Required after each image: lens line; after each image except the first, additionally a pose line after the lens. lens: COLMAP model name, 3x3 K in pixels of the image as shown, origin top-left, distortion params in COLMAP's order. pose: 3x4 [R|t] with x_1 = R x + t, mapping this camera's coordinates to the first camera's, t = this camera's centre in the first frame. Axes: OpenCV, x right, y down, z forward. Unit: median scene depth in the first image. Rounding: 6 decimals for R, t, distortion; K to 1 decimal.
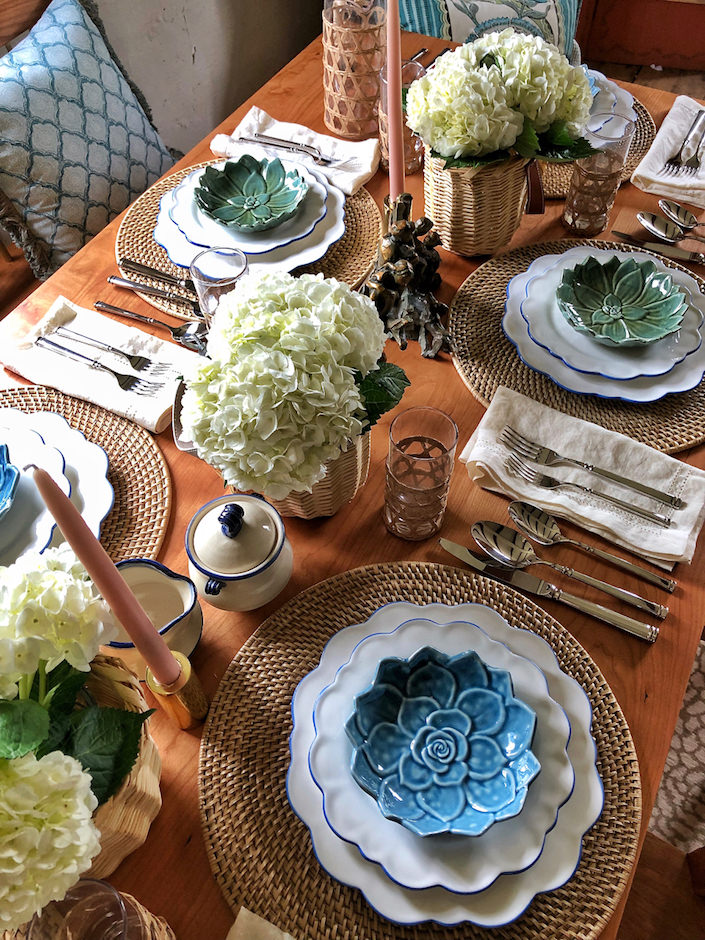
lens RADIAL K [[775.0, 0, 353.5], [0, 775.0, 468.8], [0, 0, 1]] dist [0.000620, 0.002941]
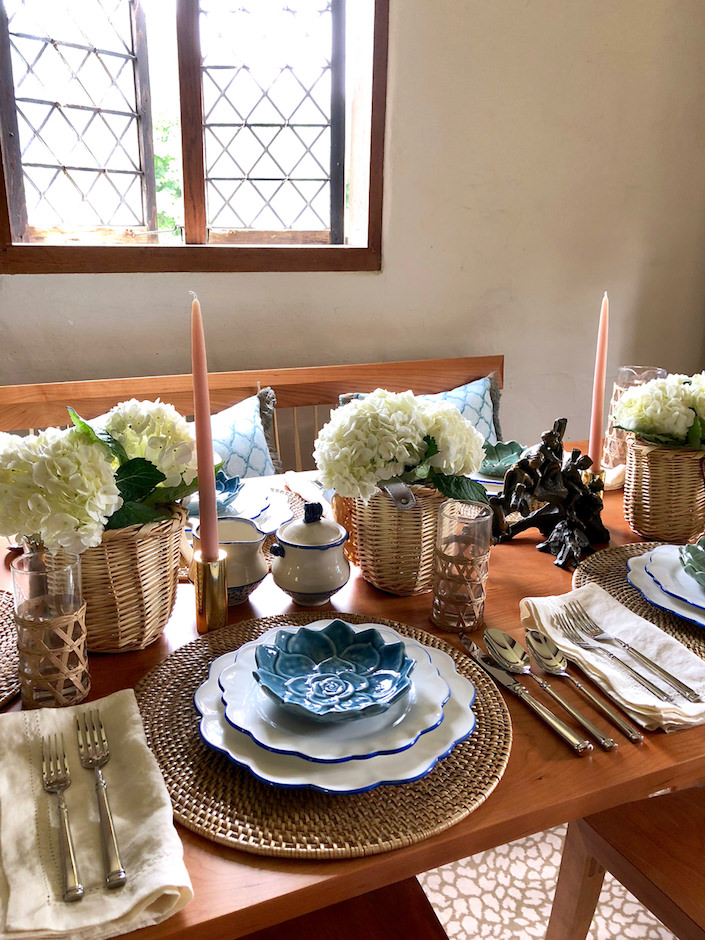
lens RADIAL K [[775.0, 0, 351.9], [0, 775.0, 470.0], [0, 0, 1]] dist [0.000620, 0.002941]
pose [[0.787116, 0.234253, -0.570591, 0.562790], [-0.521630, 0.746488, -0.413108, 0.453843], [0.329167, 0.622801, 0.709766, -0.011732]]
